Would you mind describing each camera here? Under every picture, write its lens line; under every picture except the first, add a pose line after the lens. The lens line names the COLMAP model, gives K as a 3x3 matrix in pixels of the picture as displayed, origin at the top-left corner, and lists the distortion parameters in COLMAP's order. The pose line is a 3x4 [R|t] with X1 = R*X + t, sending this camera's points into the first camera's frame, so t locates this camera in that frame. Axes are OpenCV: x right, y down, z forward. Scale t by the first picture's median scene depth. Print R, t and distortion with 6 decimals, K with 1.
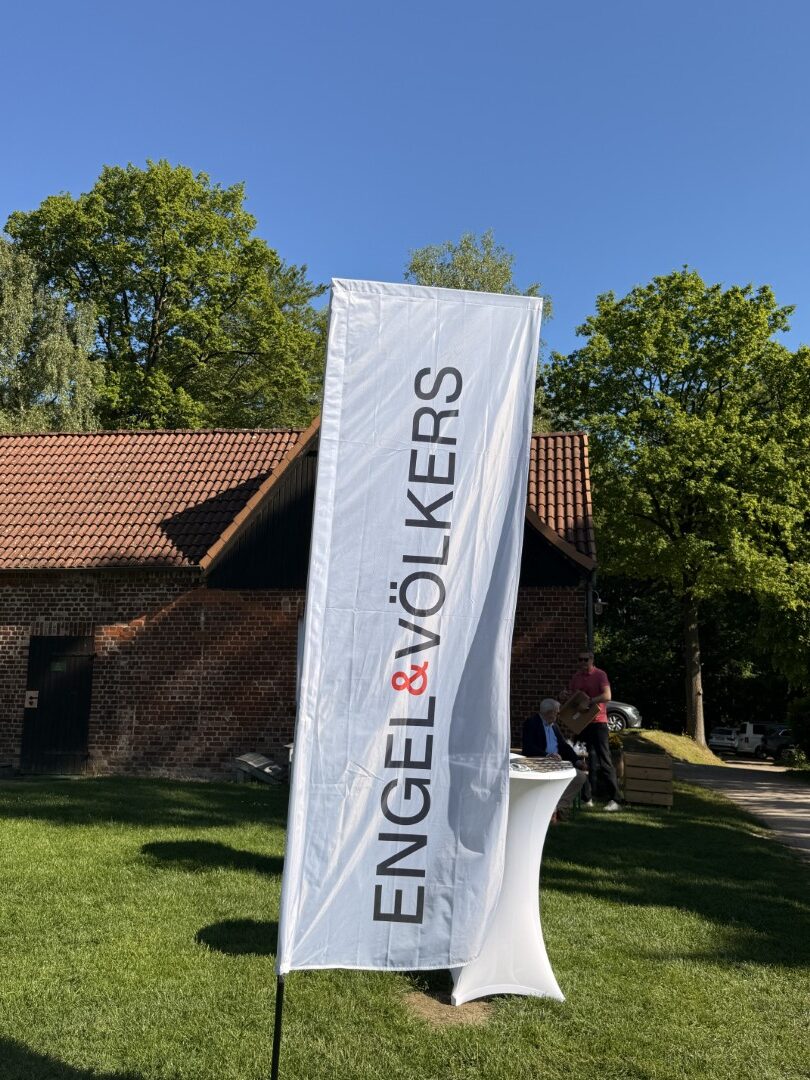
lens RADIAL K [[958.6, 0, 405.0], [0, 958.6, 540.0], [0, 0, 1]] dist [0.040201, -0.007549]
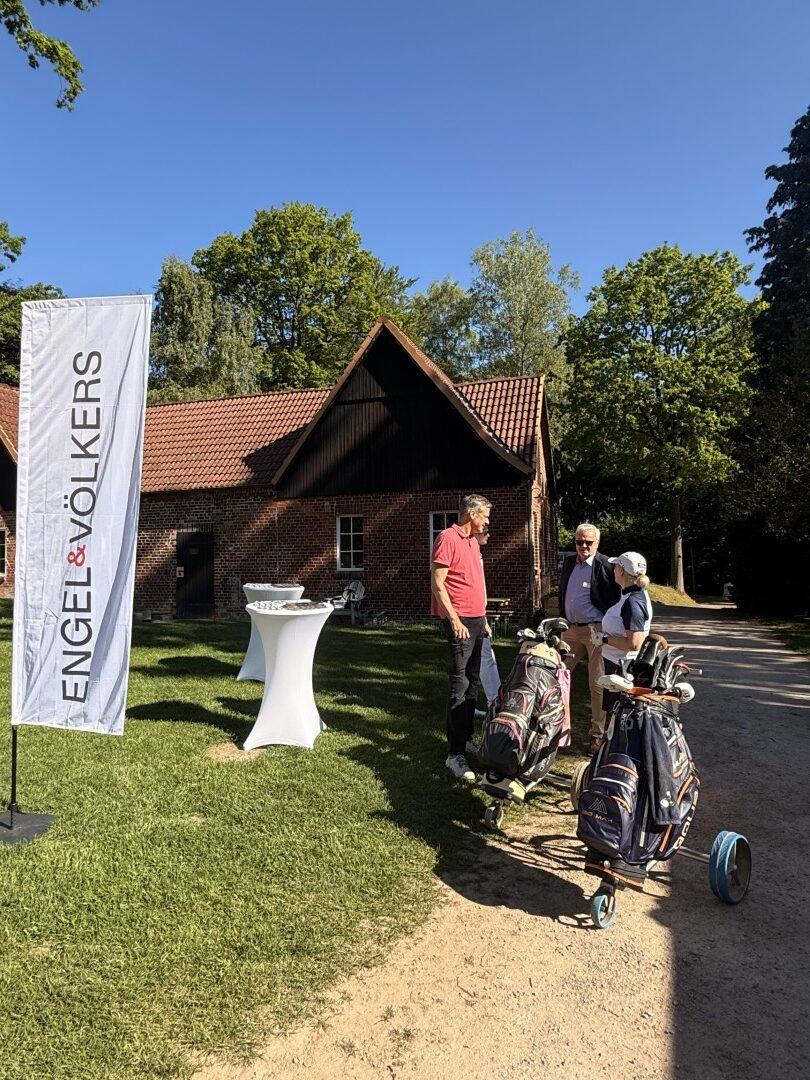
lens RADIAL K [[660.3, 0, 445.0], [0, 660.3, 537.2], [0, 0, 1]] dist [-0.003407, -0.001481]
pose [[0.987844, -0.032495, -0.152013, 0.119554], [0.050338, 0.992084, 0.115047, 0.003116], [0.147071, -0.121300, 0.981660, 0.004738]]
